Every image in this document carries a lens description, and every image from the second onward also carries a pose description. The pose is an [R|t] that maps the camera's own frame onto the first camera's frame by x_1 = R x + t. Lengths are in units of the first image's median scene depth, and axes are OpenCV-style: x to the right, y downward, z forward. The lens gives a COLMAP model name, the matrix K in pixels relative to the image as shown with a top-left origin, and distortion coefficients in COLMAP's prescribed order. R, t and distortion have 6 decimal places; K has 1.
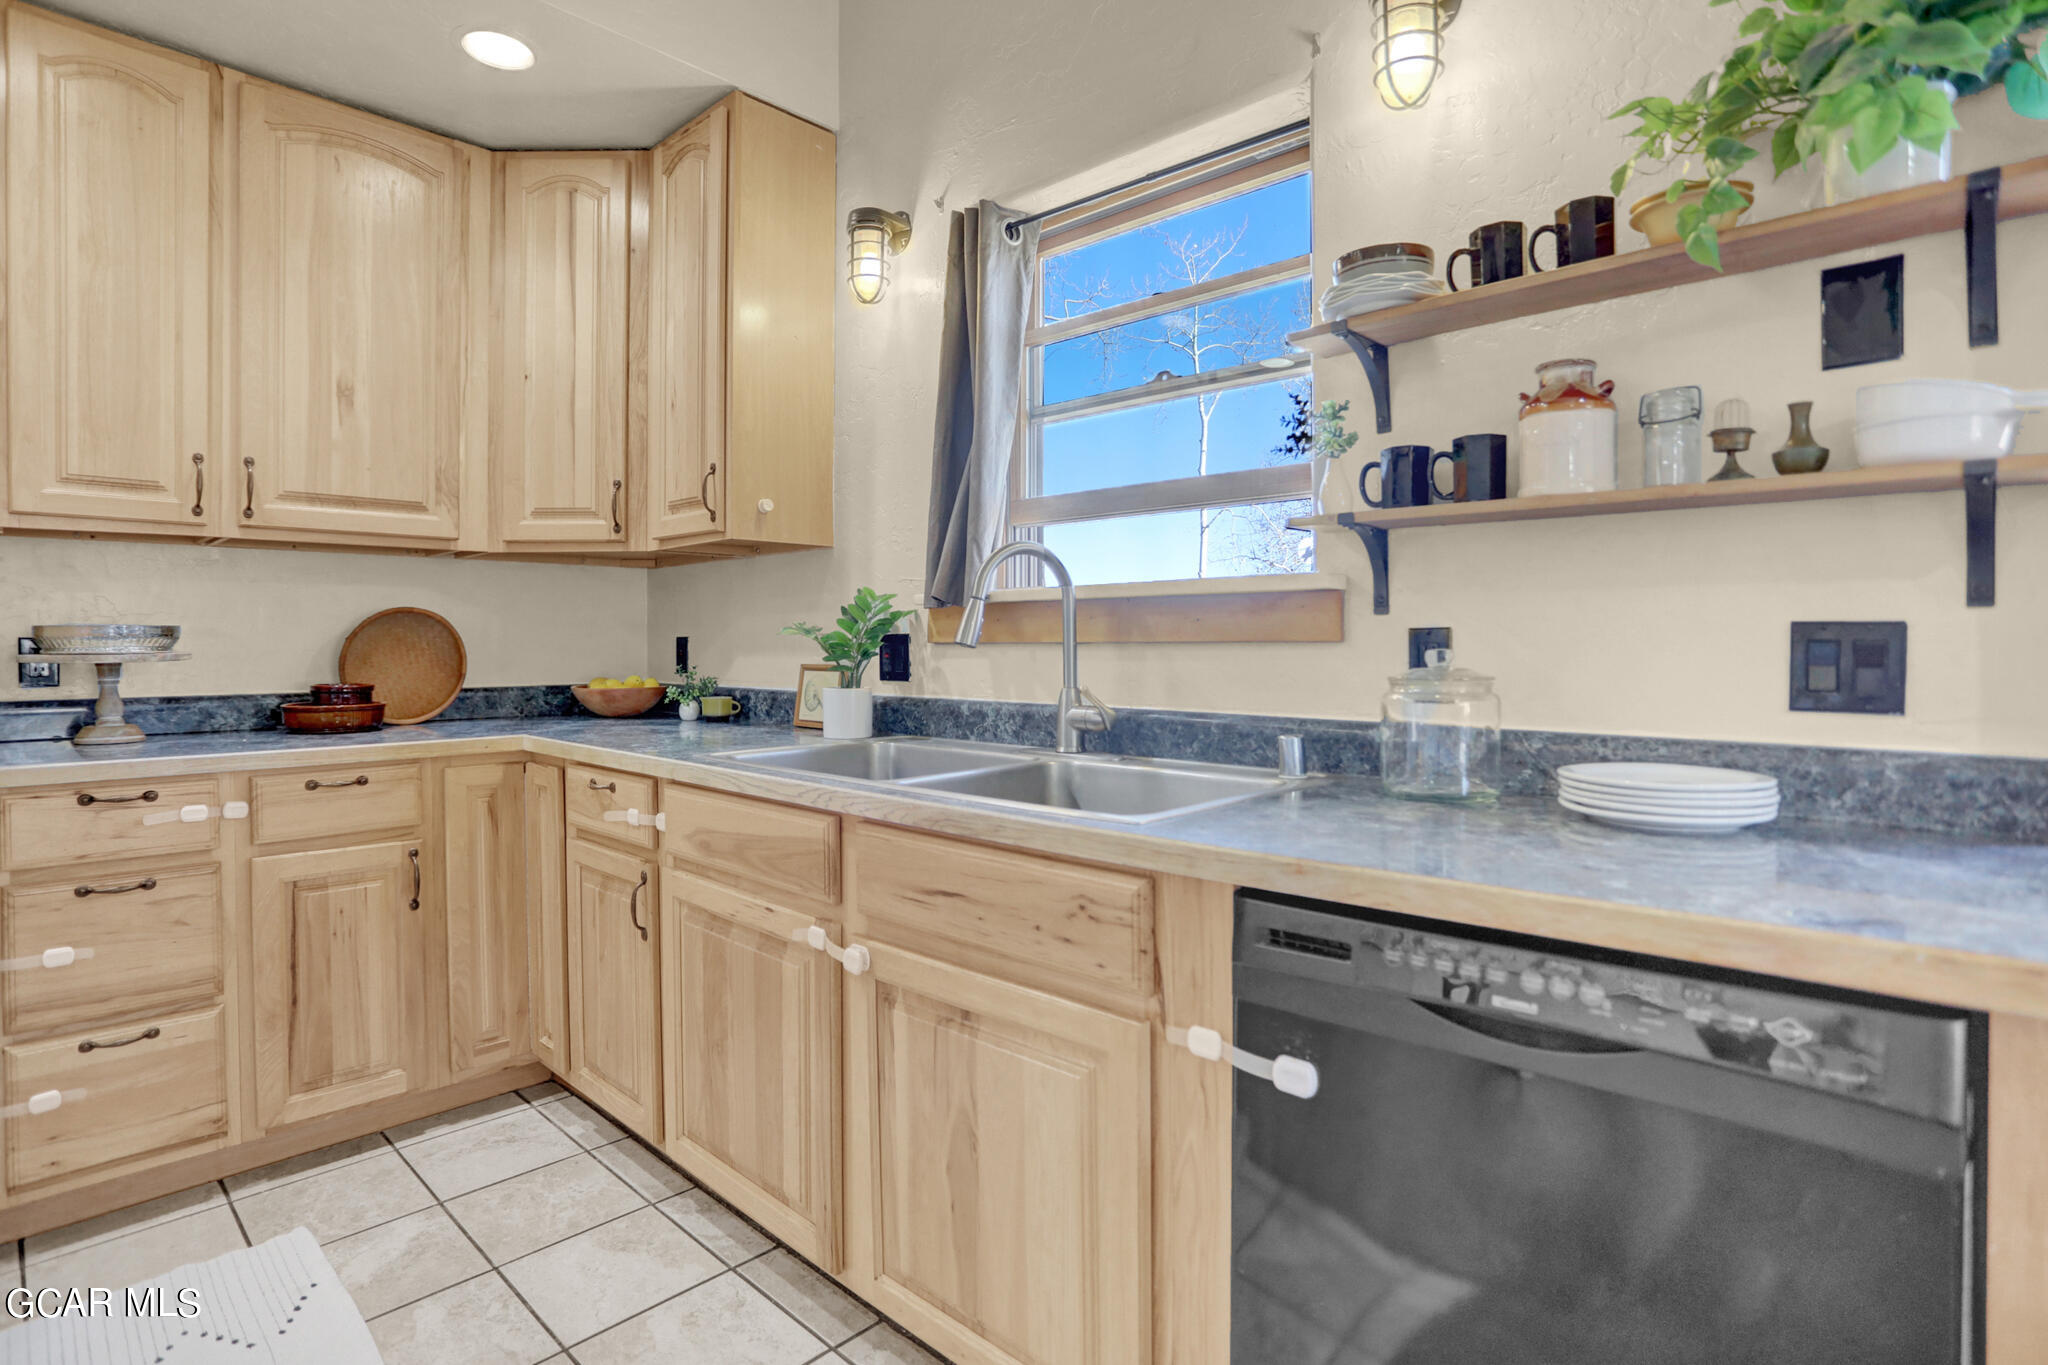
lens RADIAL K [[1038.5, 0, 1026.9], [0, 1038.5, 655.2], [0, 0, 1]] dist [-0.074502, 0.030447]
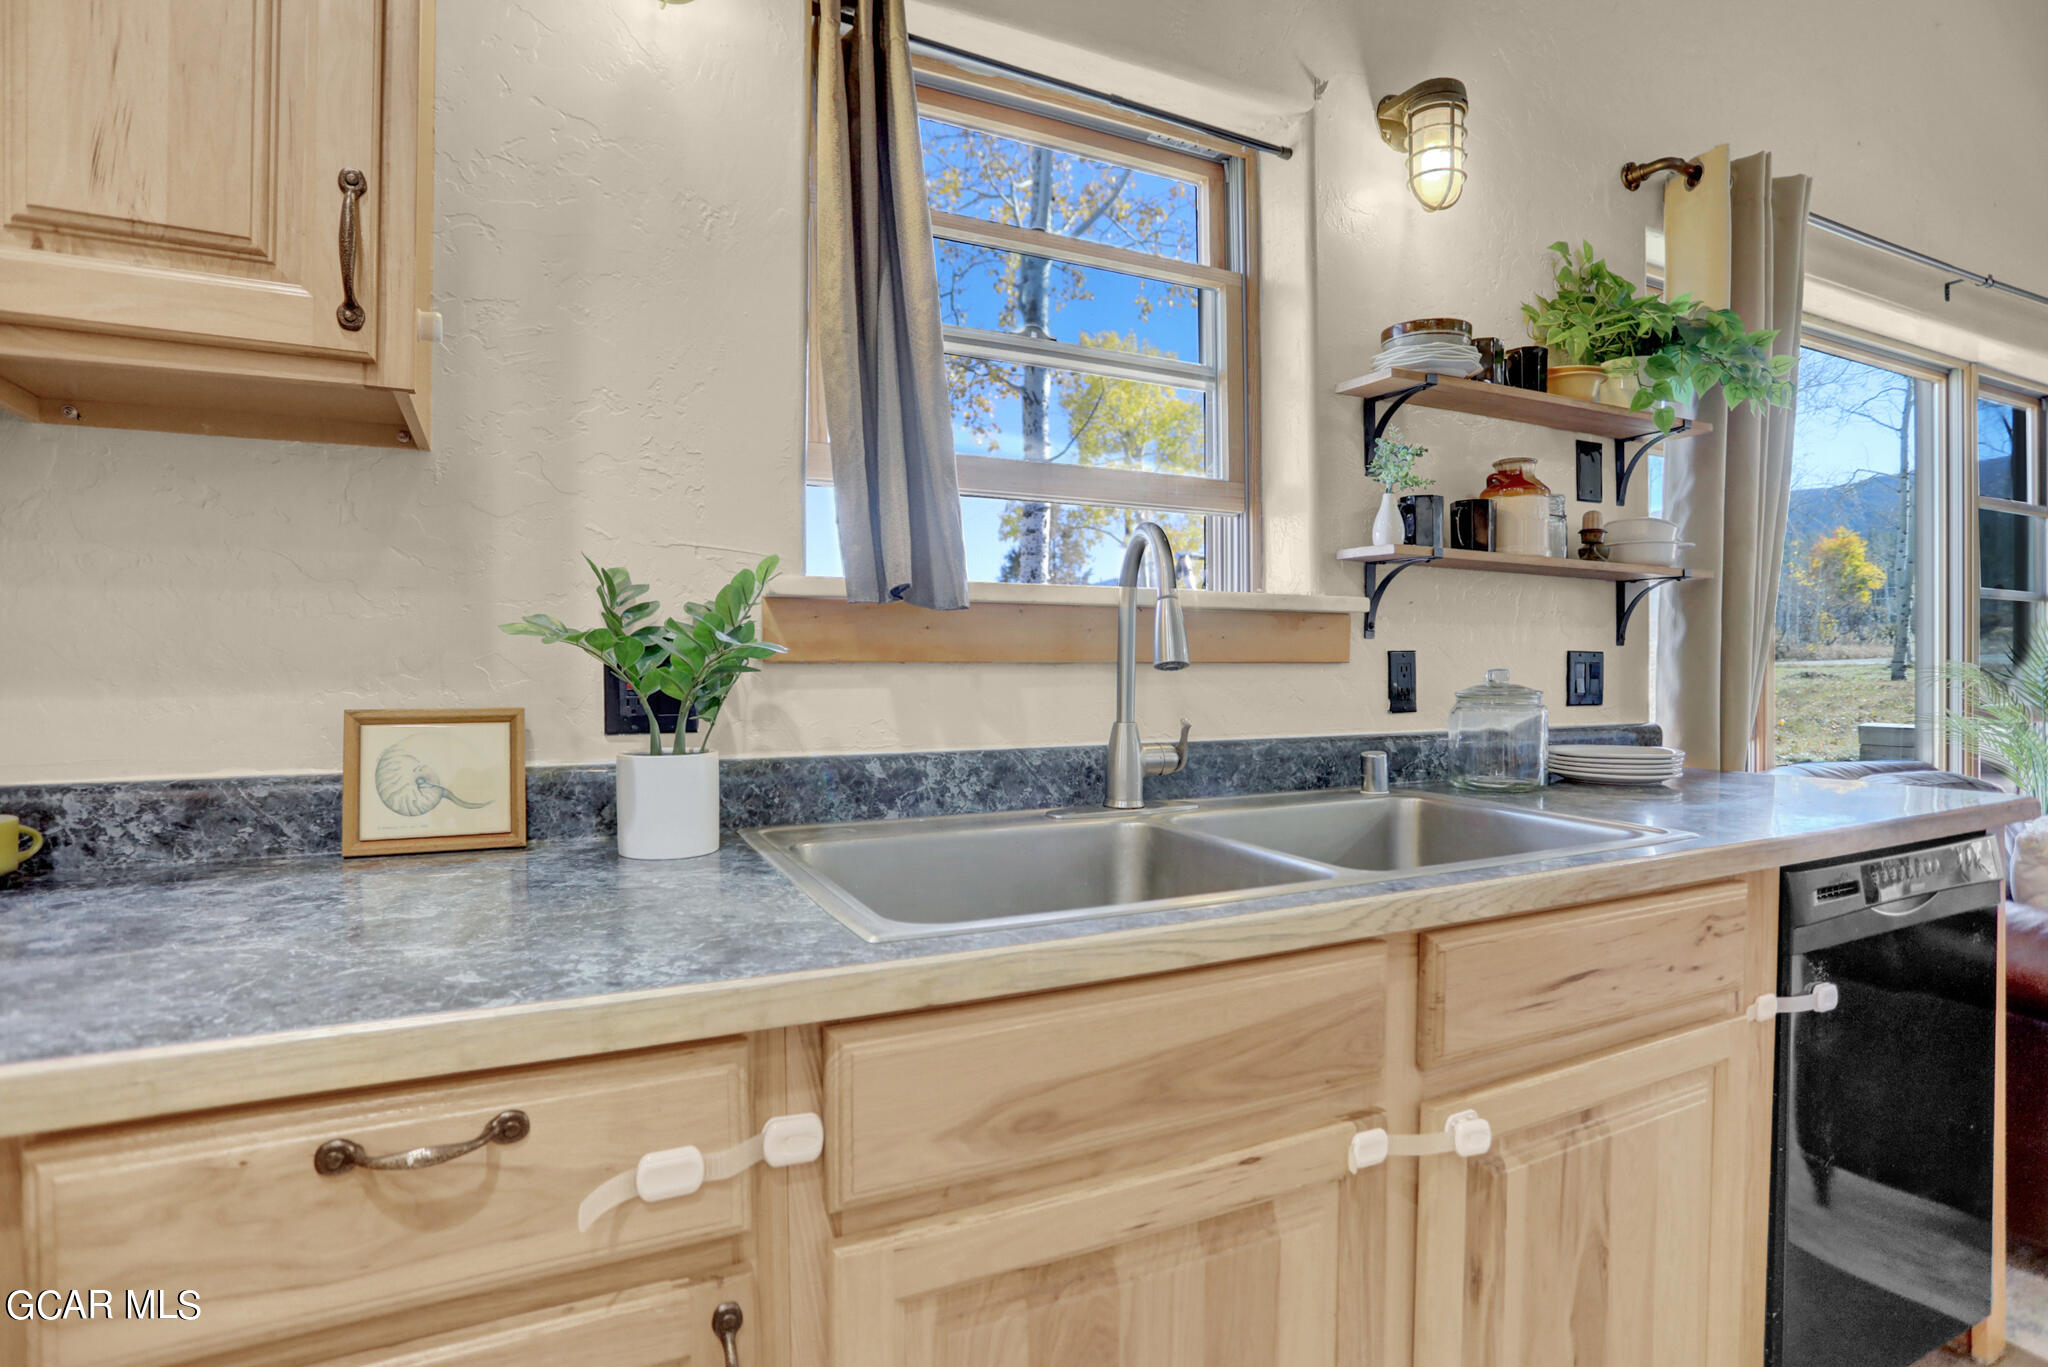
lens RADIAL K [[1013.1, 0, 992.9], [0, 1013.1, 674.6], [0, 0, 1]] dist [-0.071682, 0.031831]
pose [[0.358268, -0.008432, 0.933581, -0.615334], [0.008397, 0.999948, 0.005809, -0.007589], [-0.933581, 0.005758, 0.358321, 0.742424]]
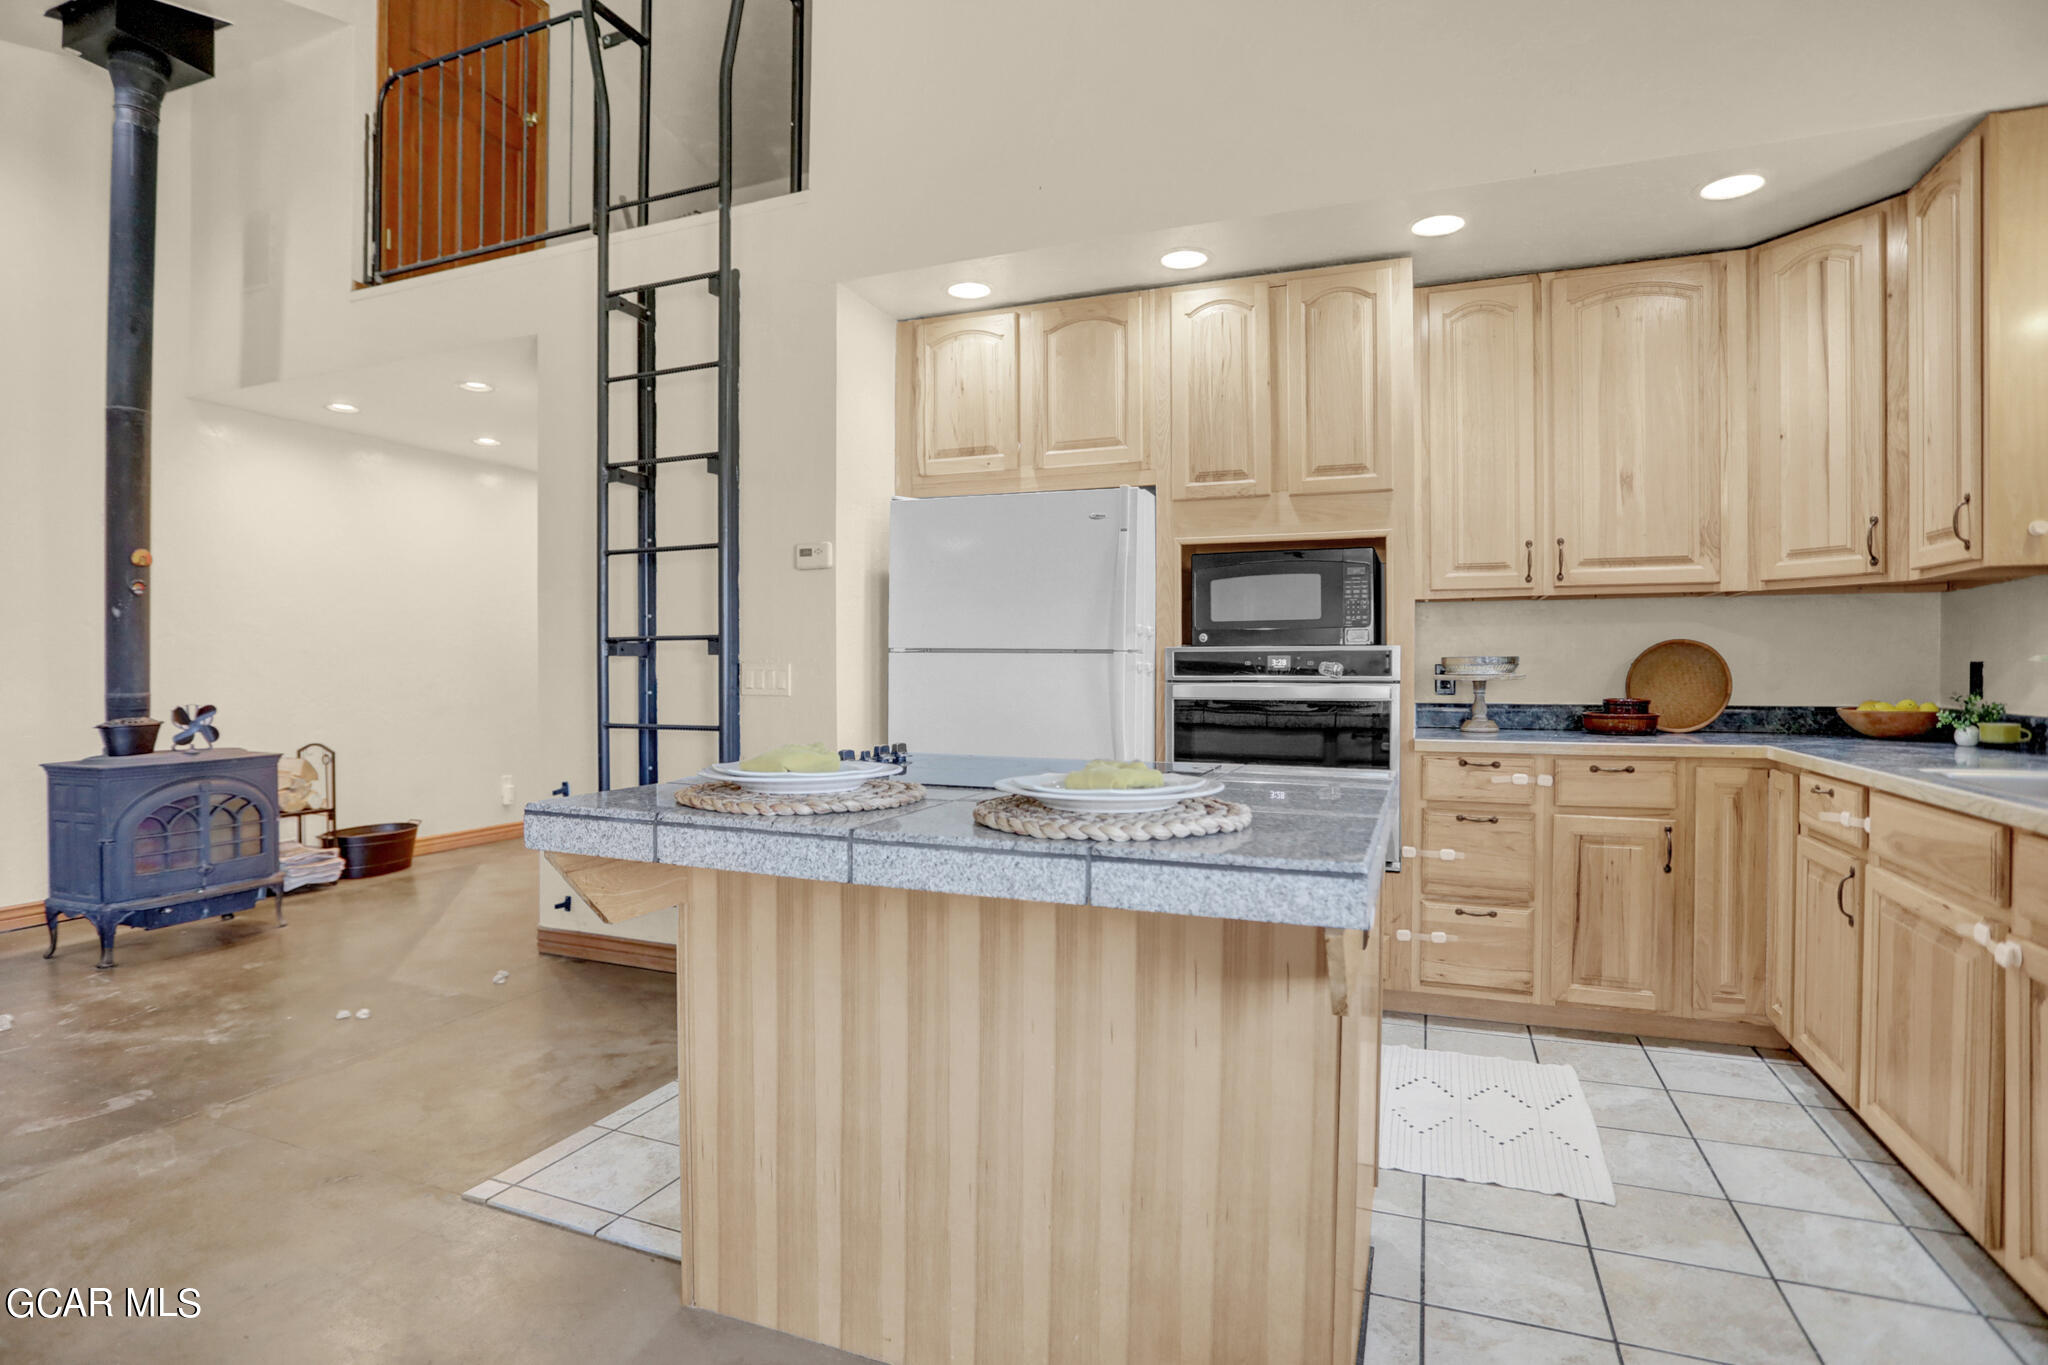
lens RADIAL K [[1032.2, 0, 1001.3], [0, 1032.2, 676.1], [0, 0, 1]] dist [-0.060036, 0.027392]
pose [[0.356967, 0.008249, -0.934081, 0.315317], [-0.009575, 0.999941, 0.005171, -0.000288], [0.934068, 0.007098, 0.357025, -0.281363]]
